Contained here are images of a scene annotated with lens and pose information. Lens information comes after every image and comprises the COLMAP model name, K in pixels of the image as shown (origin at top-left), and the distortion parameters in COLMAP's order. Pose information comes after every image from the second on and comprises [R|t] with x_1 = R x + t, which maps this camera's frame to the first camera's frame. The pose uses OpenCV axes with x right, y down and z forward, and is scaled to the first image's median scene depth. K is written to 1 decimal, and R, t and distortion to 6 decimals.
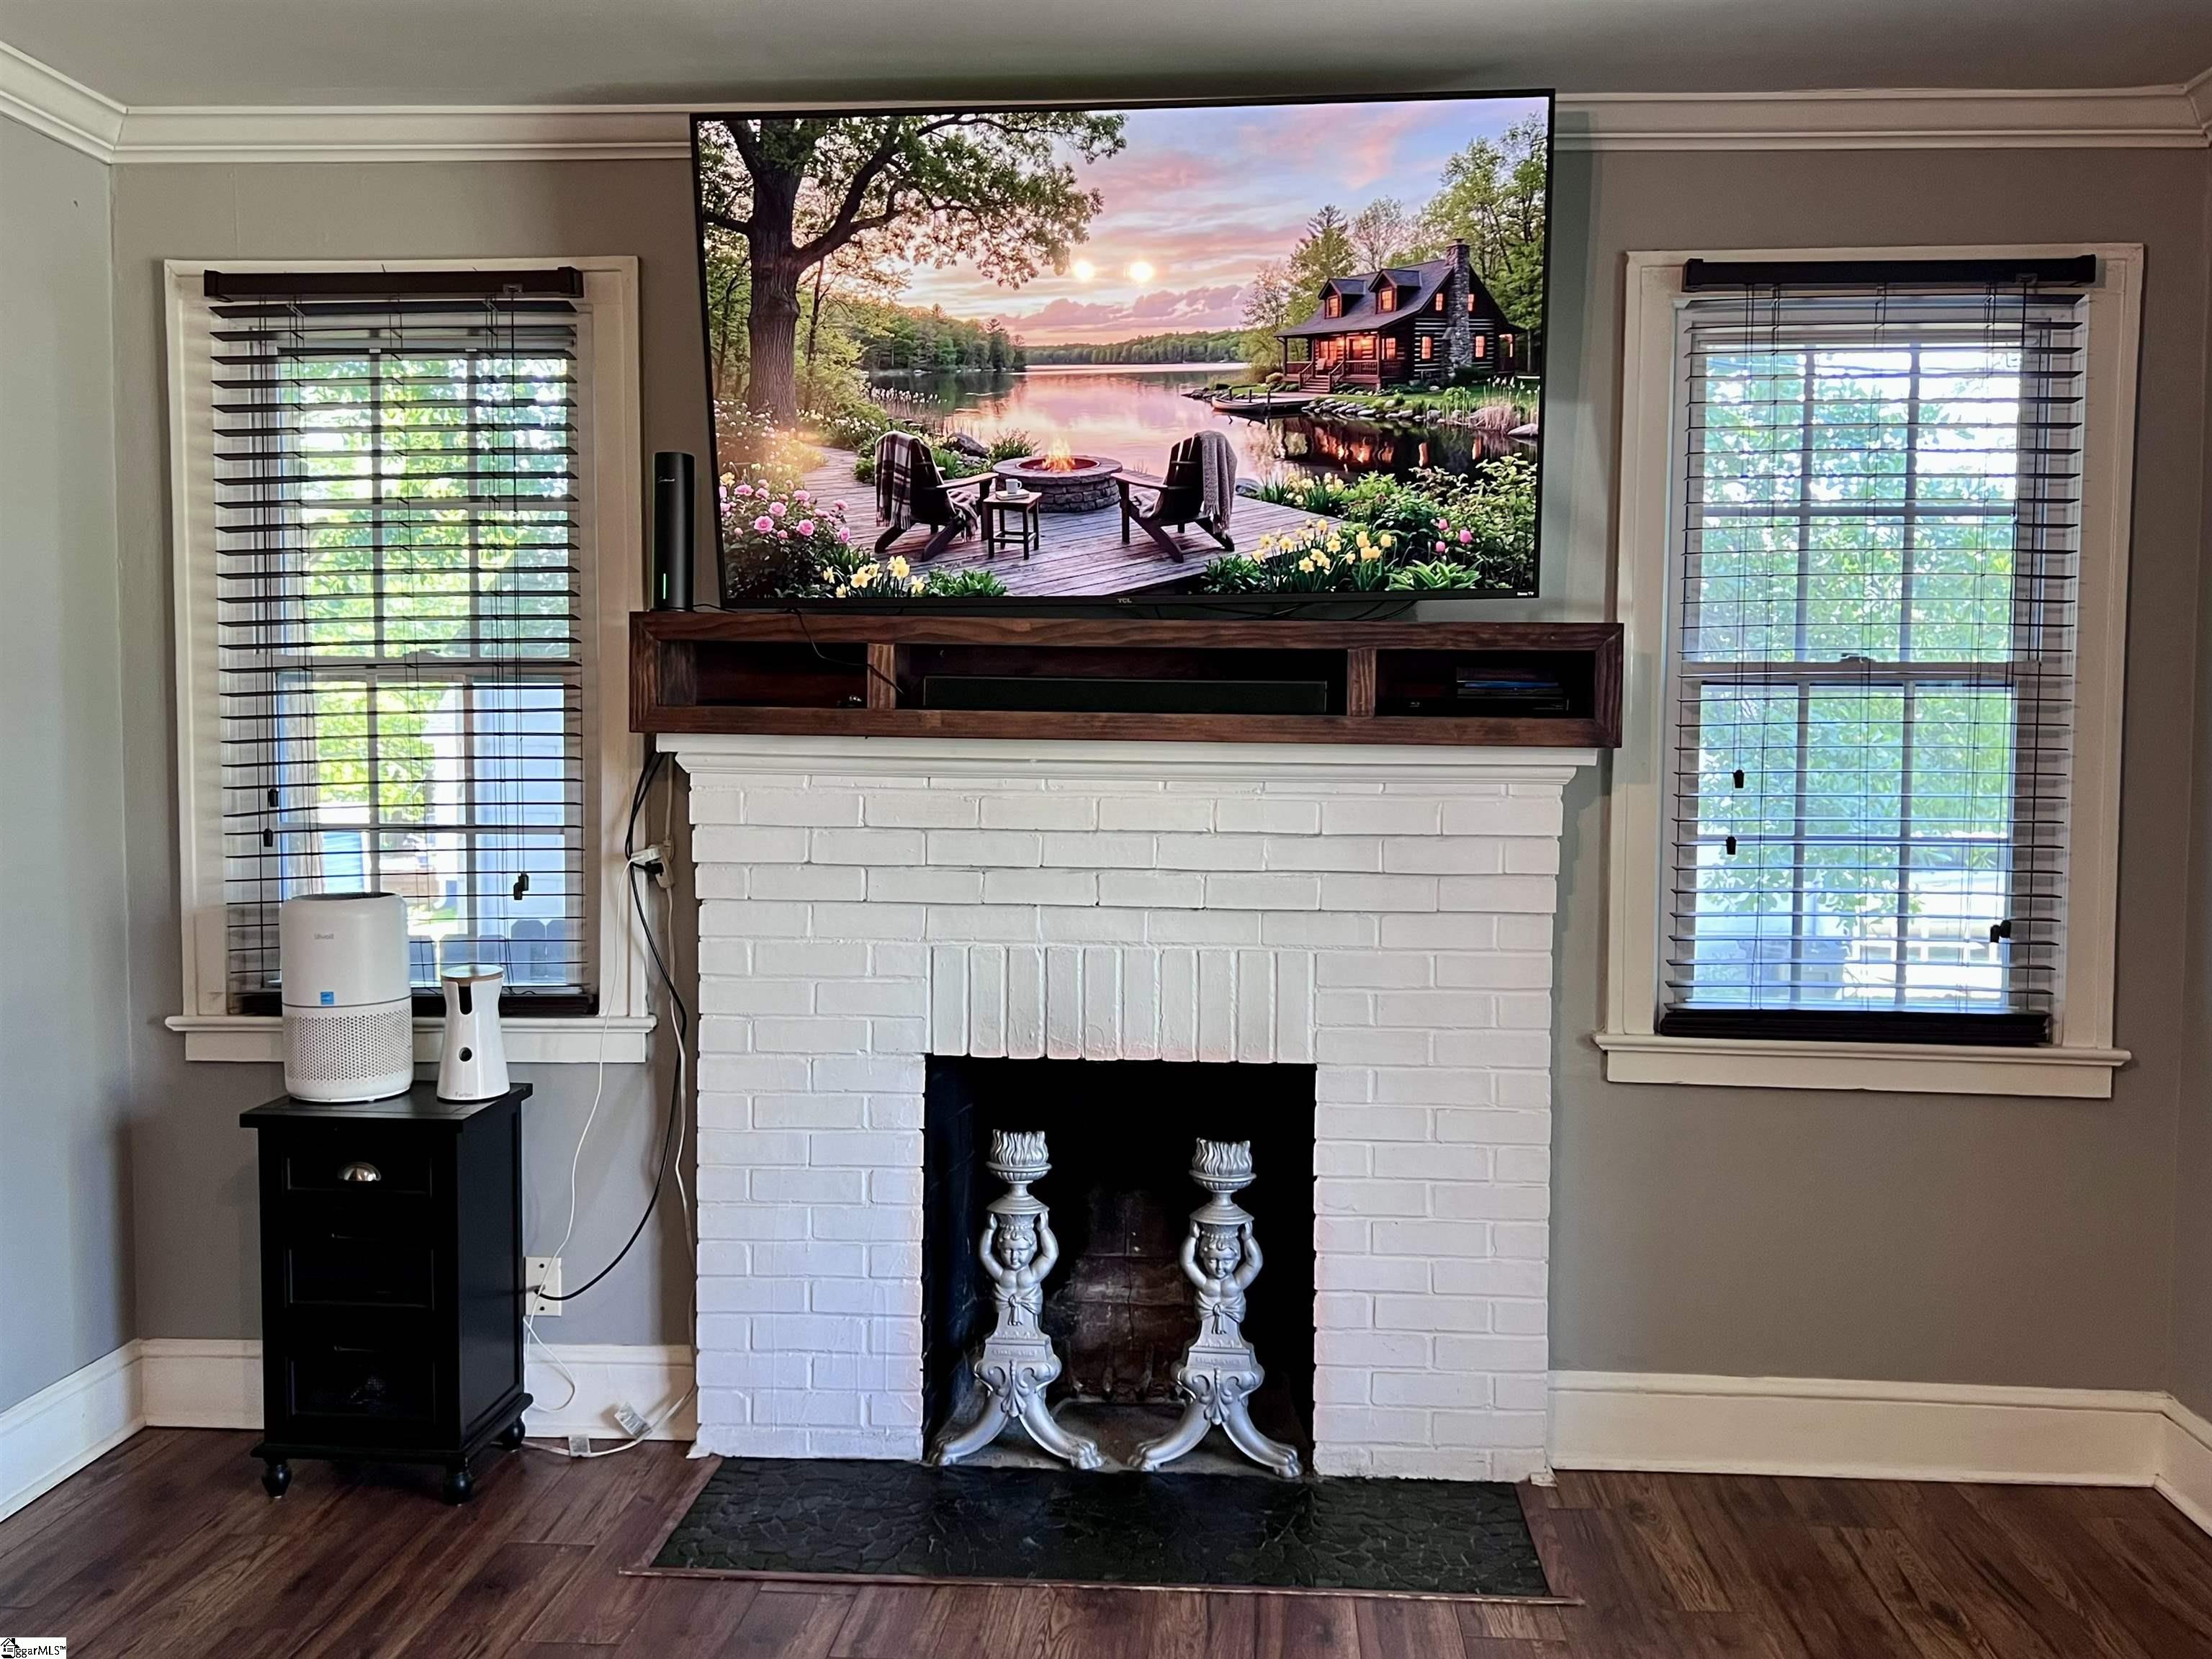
lens RADIAL K [[1965.3, 0, 1095.6], [0, 1965.3, 842.7], [0, 0, 1]] dist [0.094811, -0.132507]
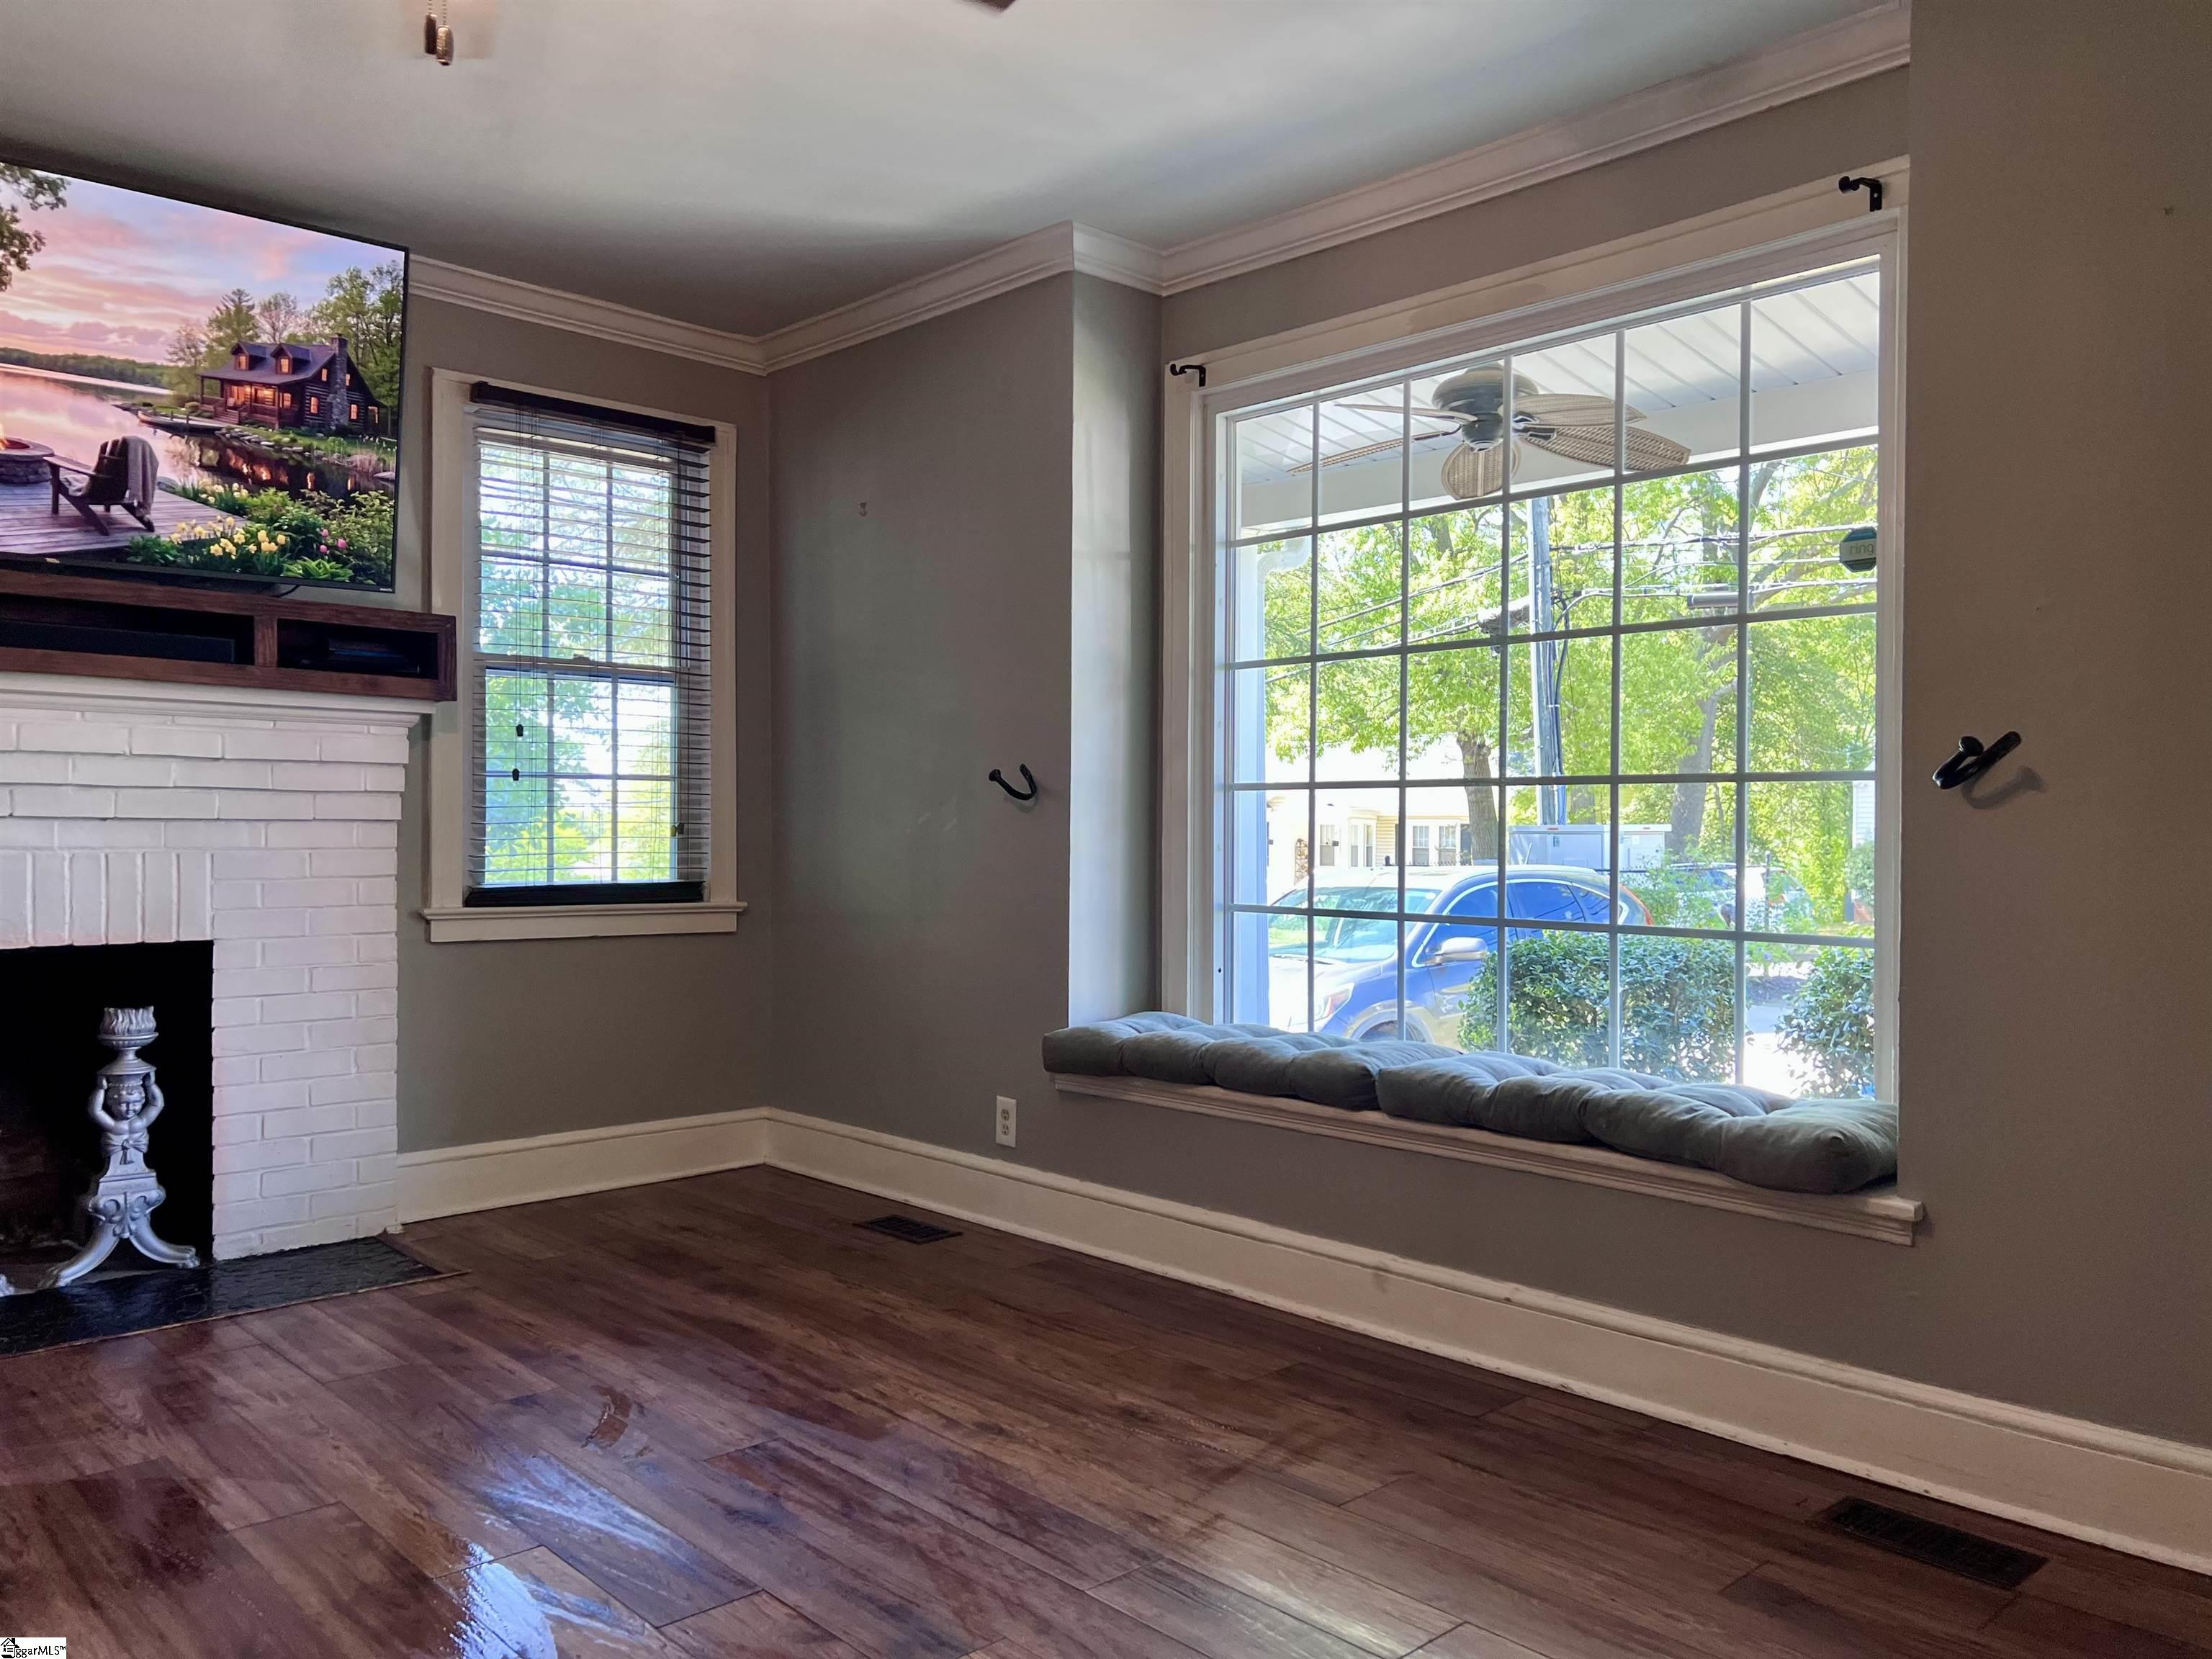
lens RADIAL K [[1666.9, 0, 1120.1], [0, 1666.9, 819.6], [0, 0, 1]] dist [0.068464, -0.062150]
pose [[0.678137, -0.000851, 0.734935, -0.301378], [0.046988, 0.998004, -0.042201, 0.109857], [-0.733432, 0.063151, 0.676823, -0.188409]]
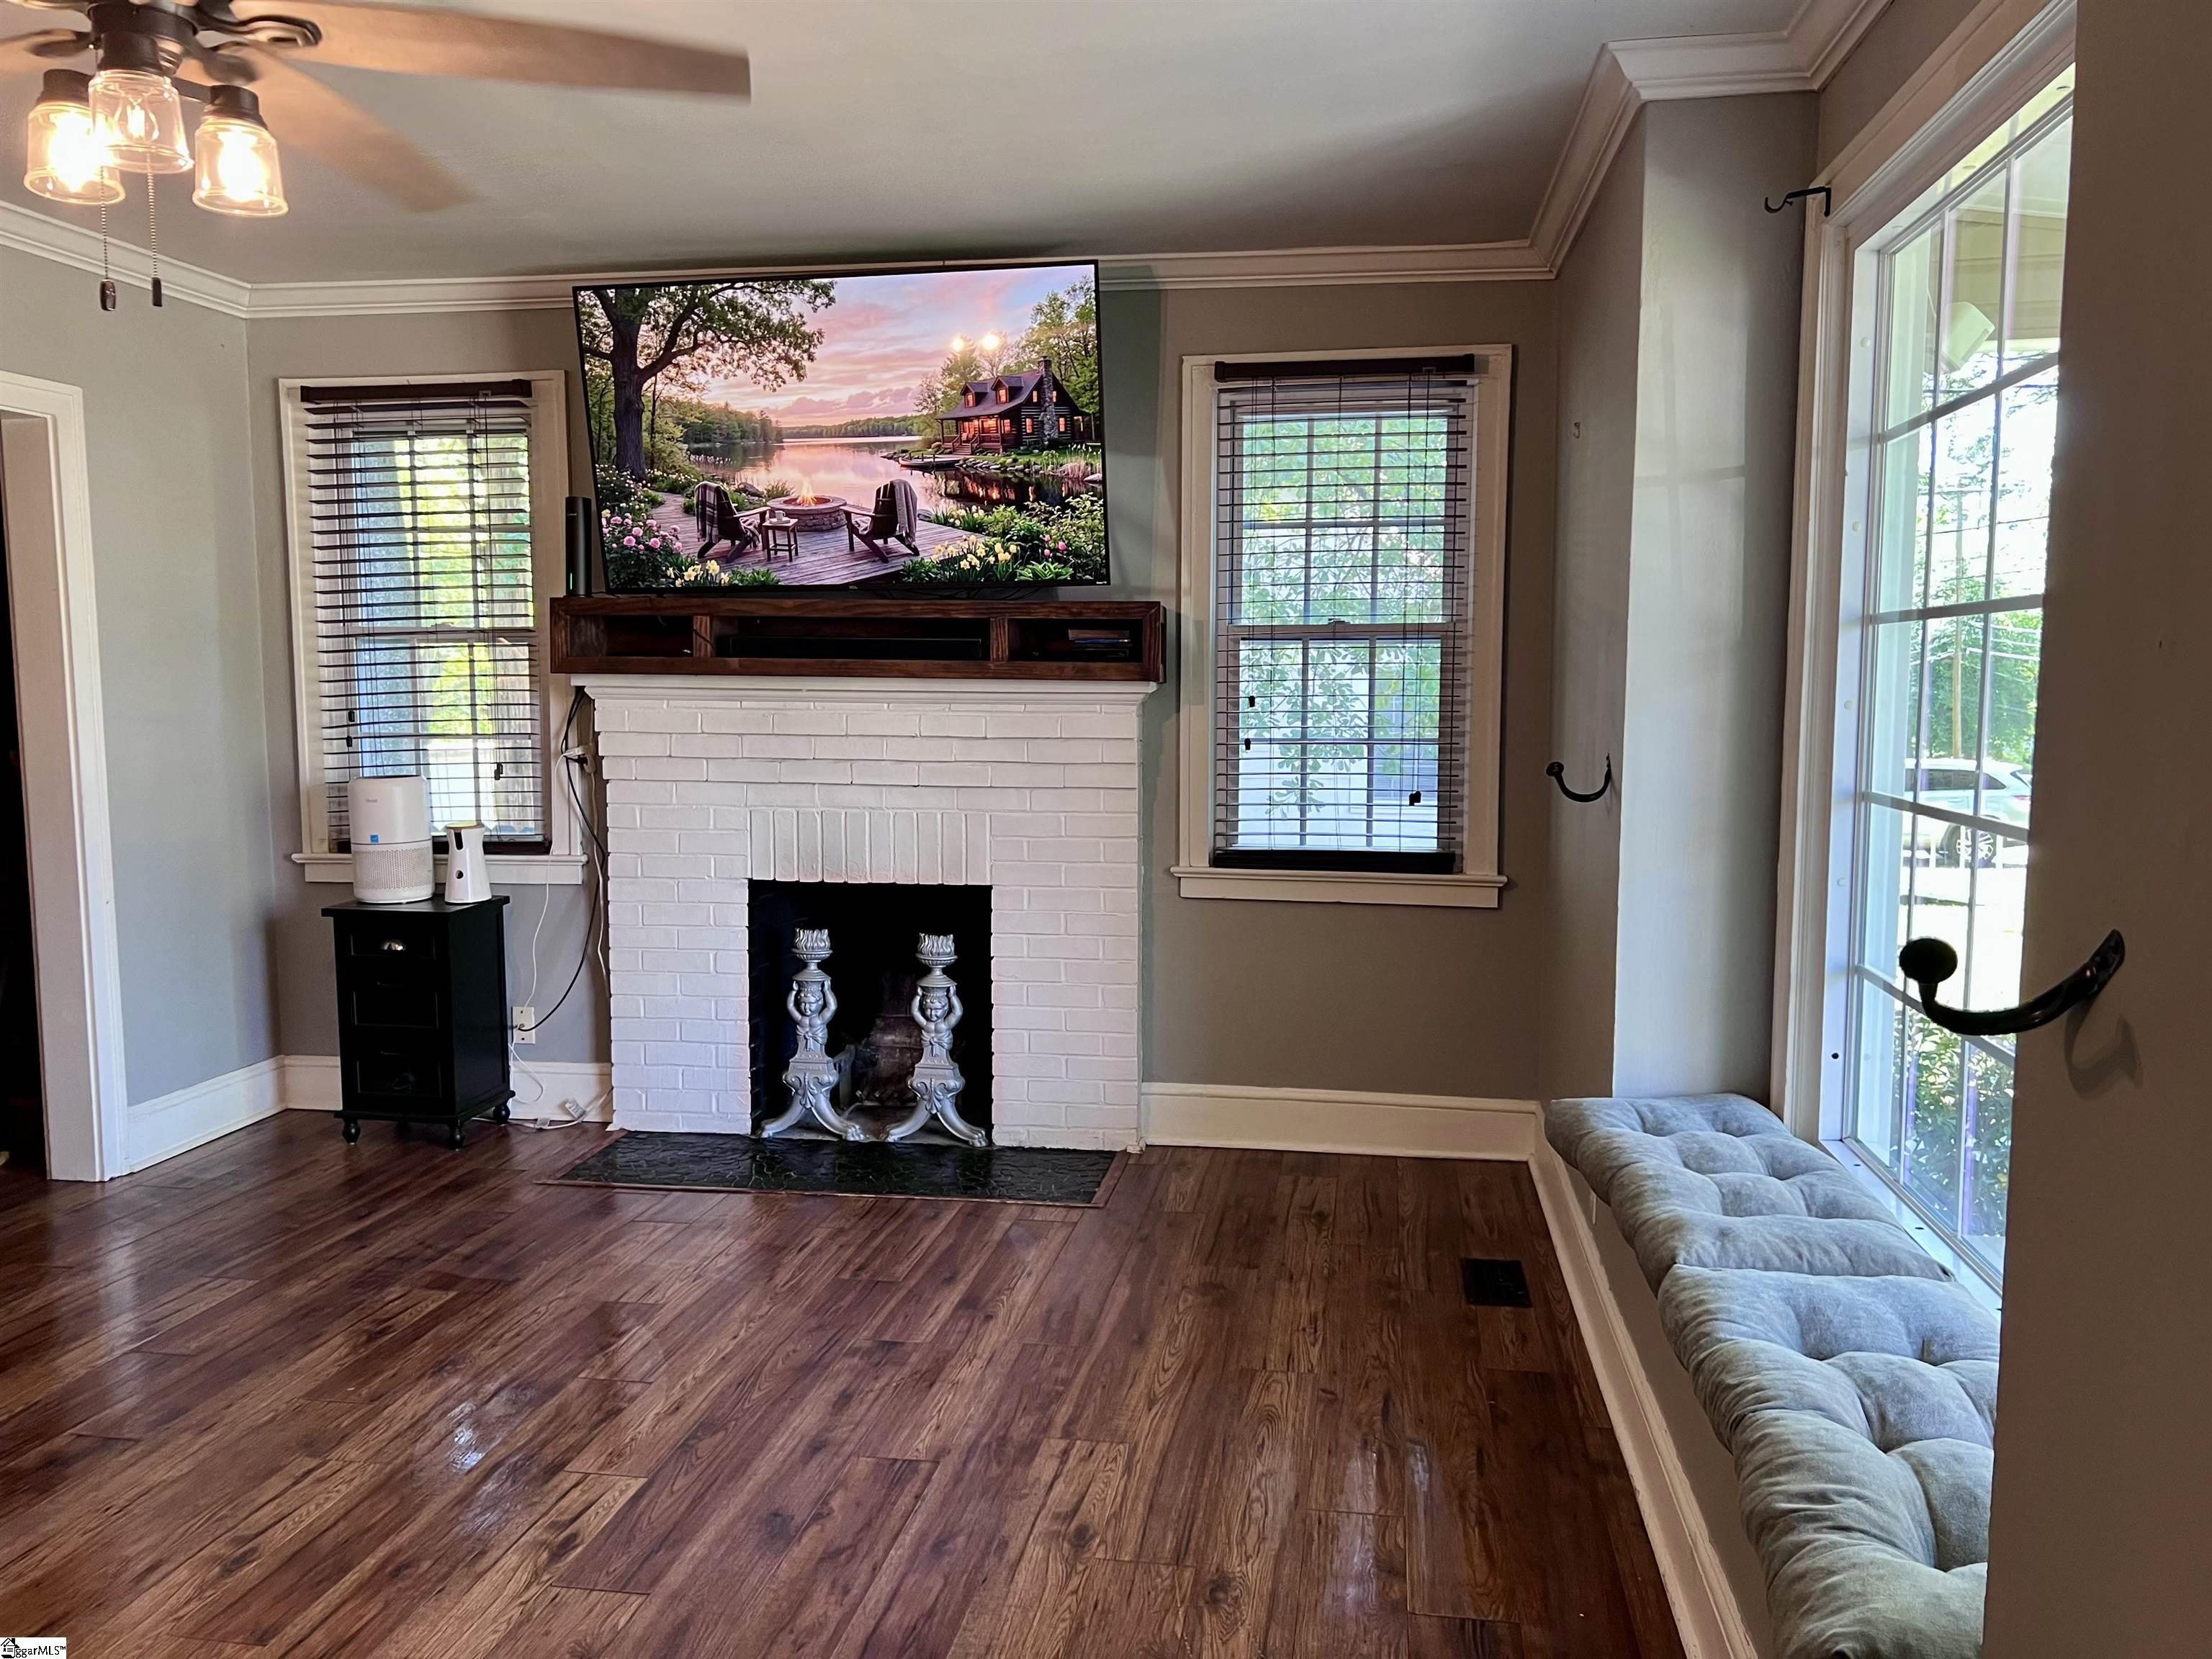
lens RADIAL K [[1666.9, 0, 1117.0], [0, 1666.9, 835.8], [0, 0, 1]] dist [0.068464, -0.062150]
pose [[0.995880, 0.002271, -0.090647, 0.334191], [0.000718, 0.999457, 0.032934, 0.030156], [0.090673, -0.032864, 0.995338, -0.306941]]
